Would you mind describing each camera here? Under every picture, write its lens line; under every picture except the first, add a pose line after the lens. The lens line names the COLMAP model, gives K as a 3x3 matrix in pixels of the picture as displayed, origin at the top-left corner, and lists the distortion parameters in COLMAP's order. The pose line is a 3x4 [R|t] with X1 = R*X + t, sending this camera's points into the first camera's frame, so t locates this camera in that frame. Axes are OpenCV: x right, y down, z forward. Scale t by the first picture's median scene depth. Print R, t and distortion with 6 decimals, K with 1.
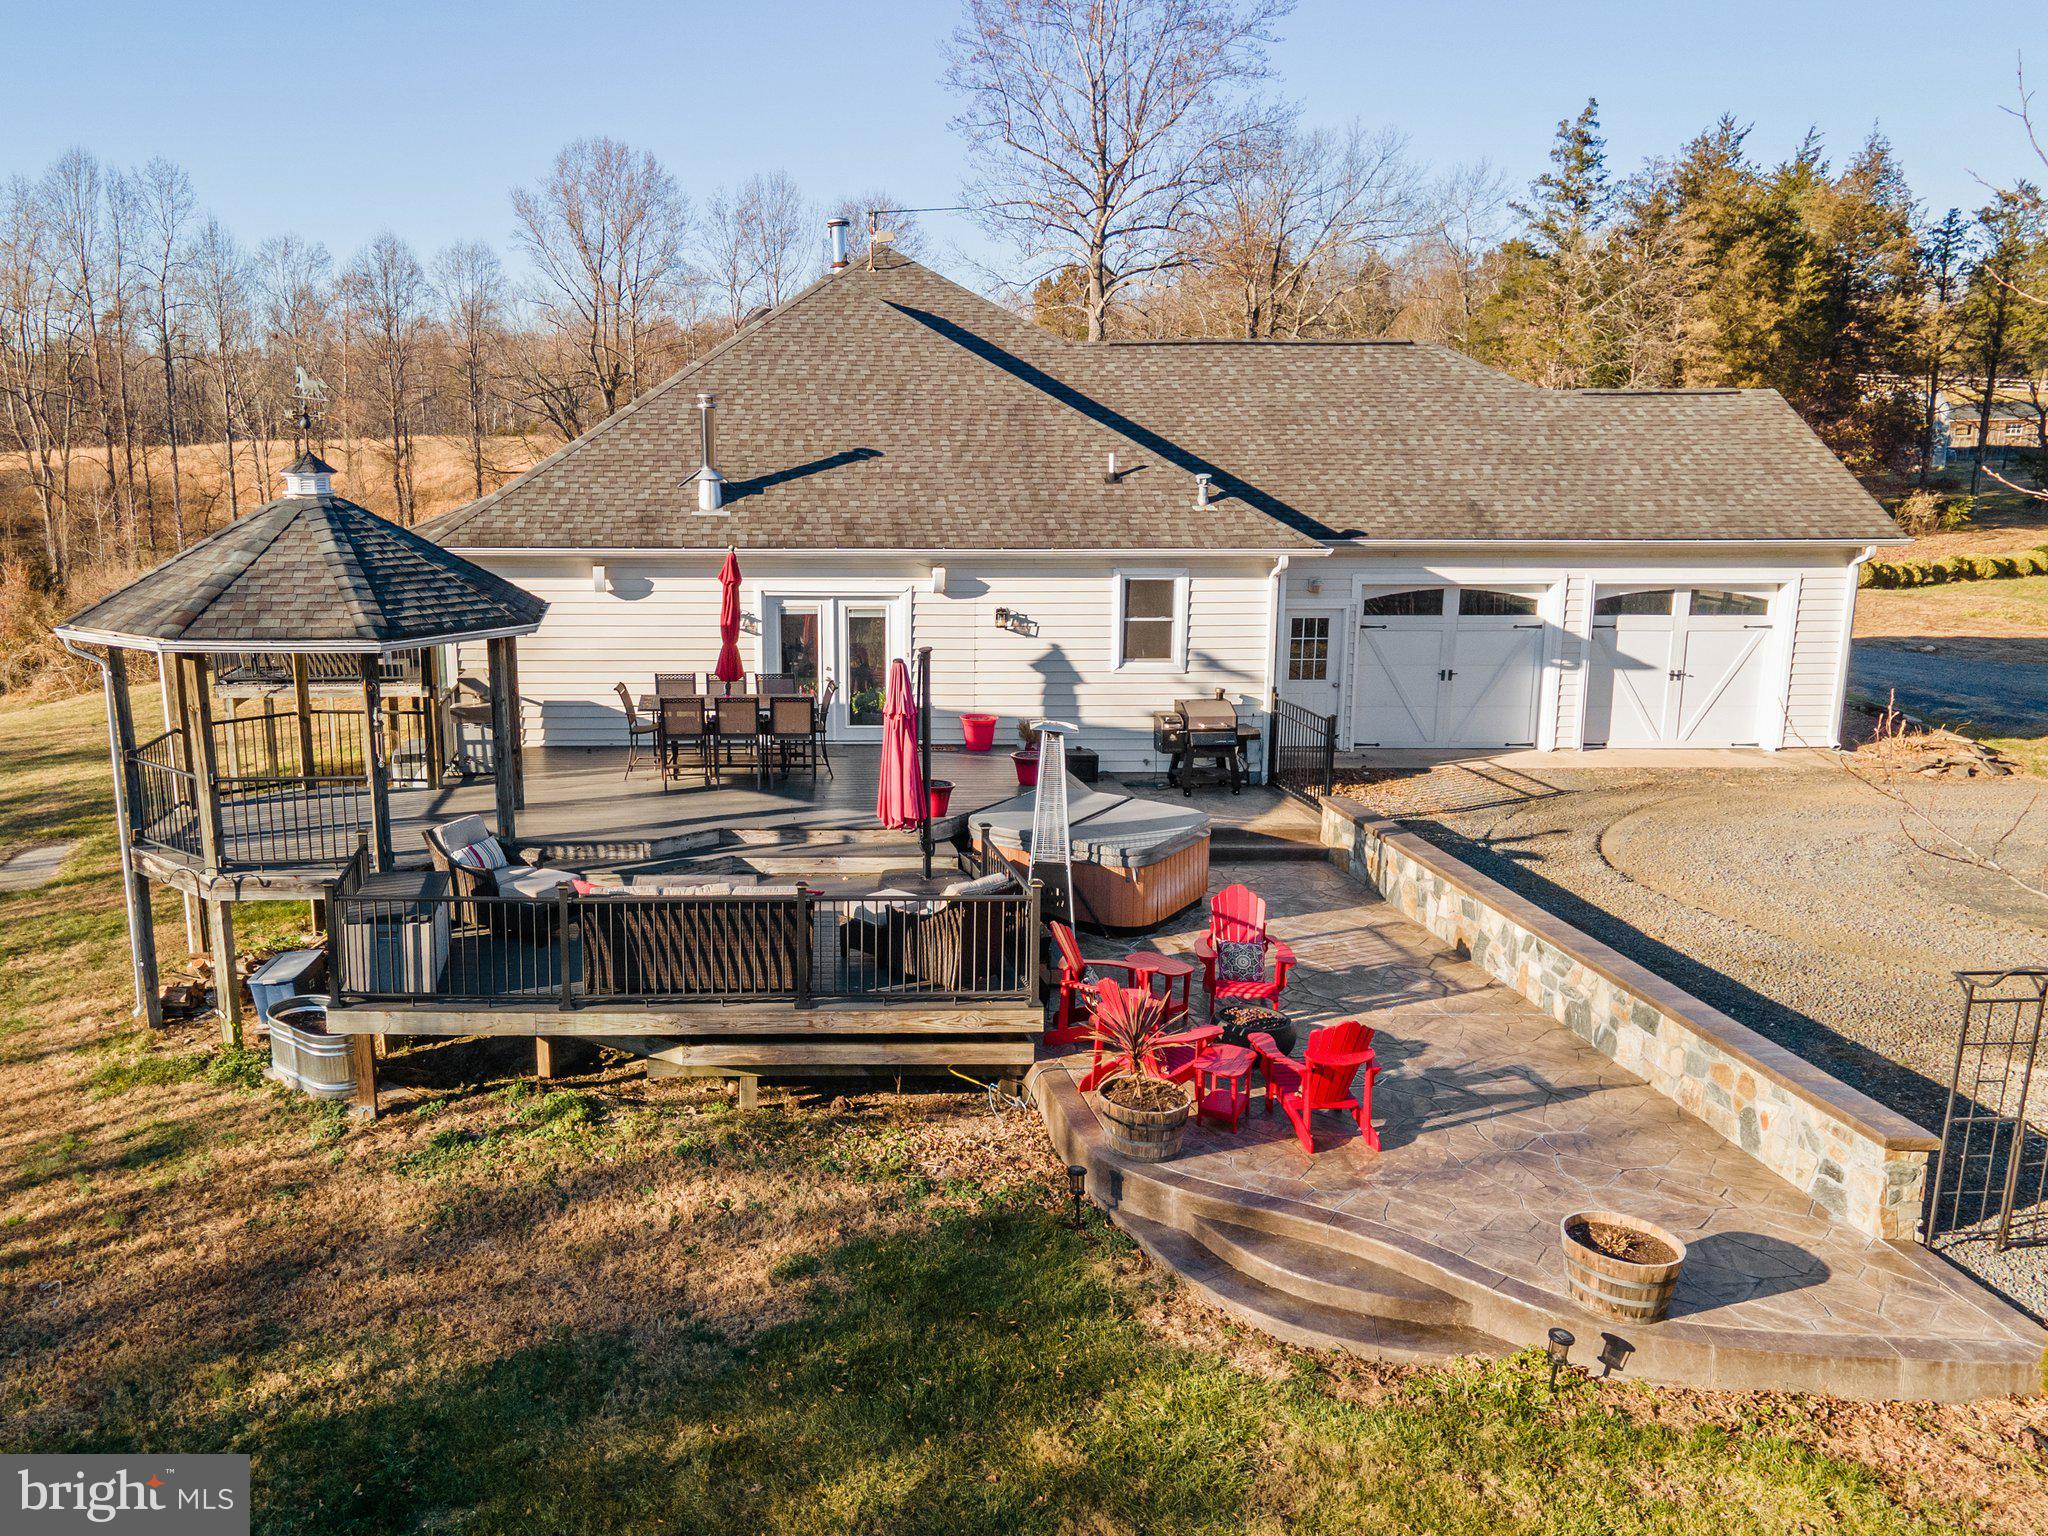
lens RADIAL K [[1628.9, 0, 1024.0], [0, 1628.9, 768.0], [0, 0, 1]] dist [0.038950, 0.010095]
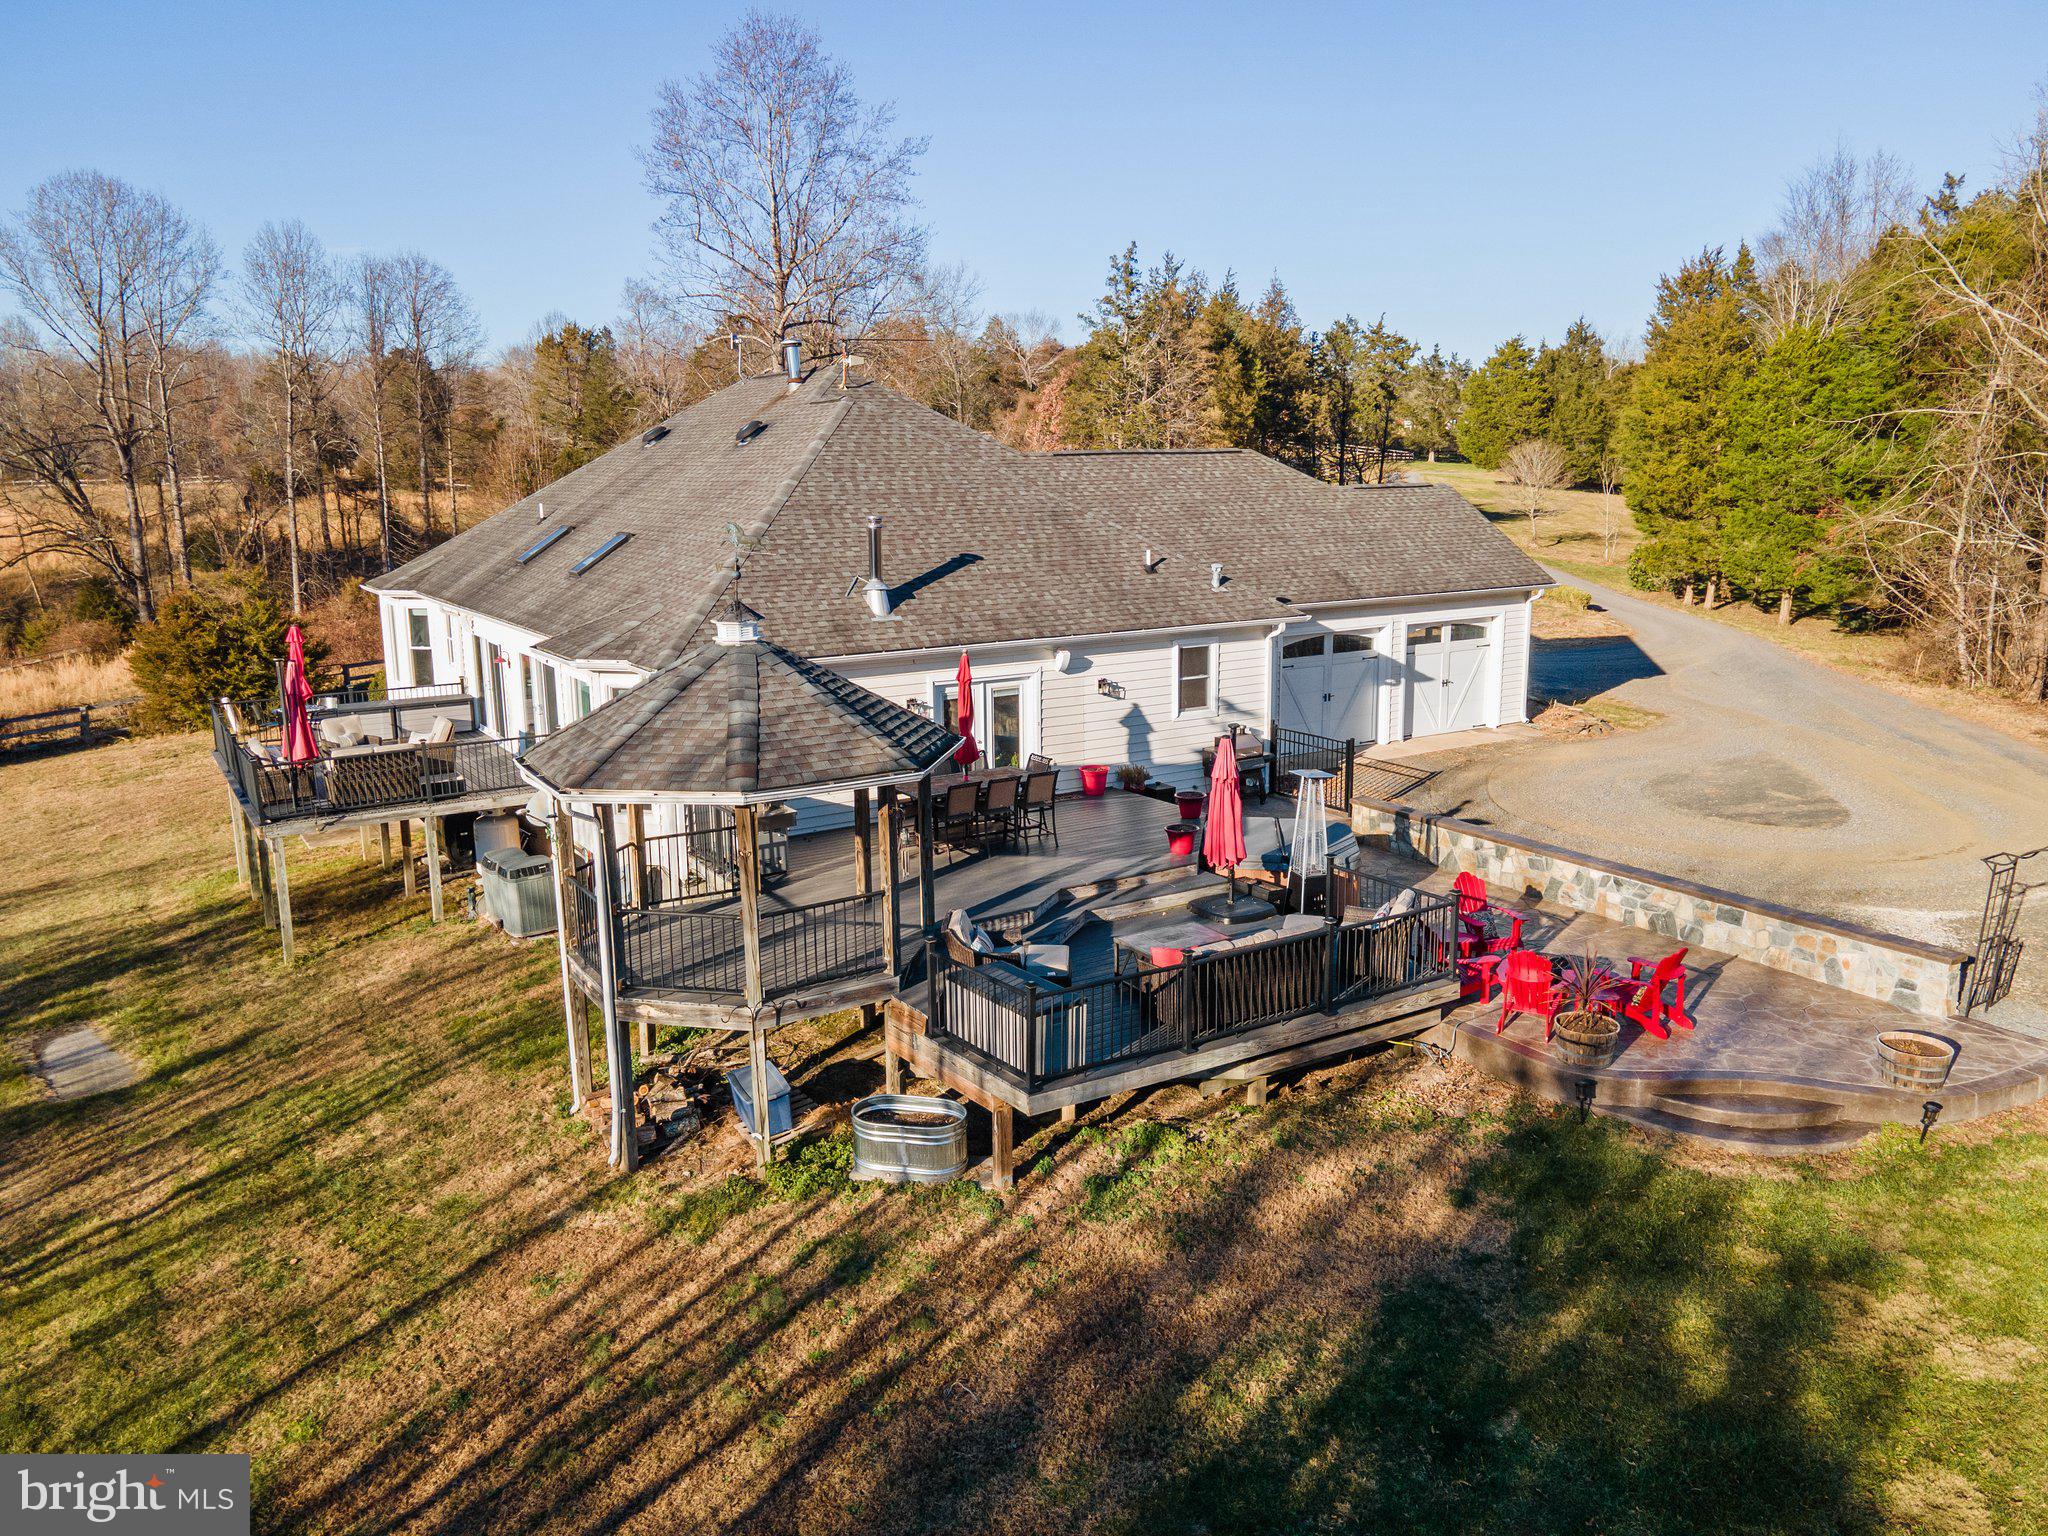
lens RADIAL K [[1464.9, 0, 1049.2], [0, 1464.9, 717.7], [0, 0, 1]] dist [0.033186, 0.003820]
pose [[0.858189, -0.097644, 0.503961, -0.606564], [0.105600, 0.994326, 0.012829, -0.086416], [-0.502354, 0.042208, 0.863631, 0.058430]]
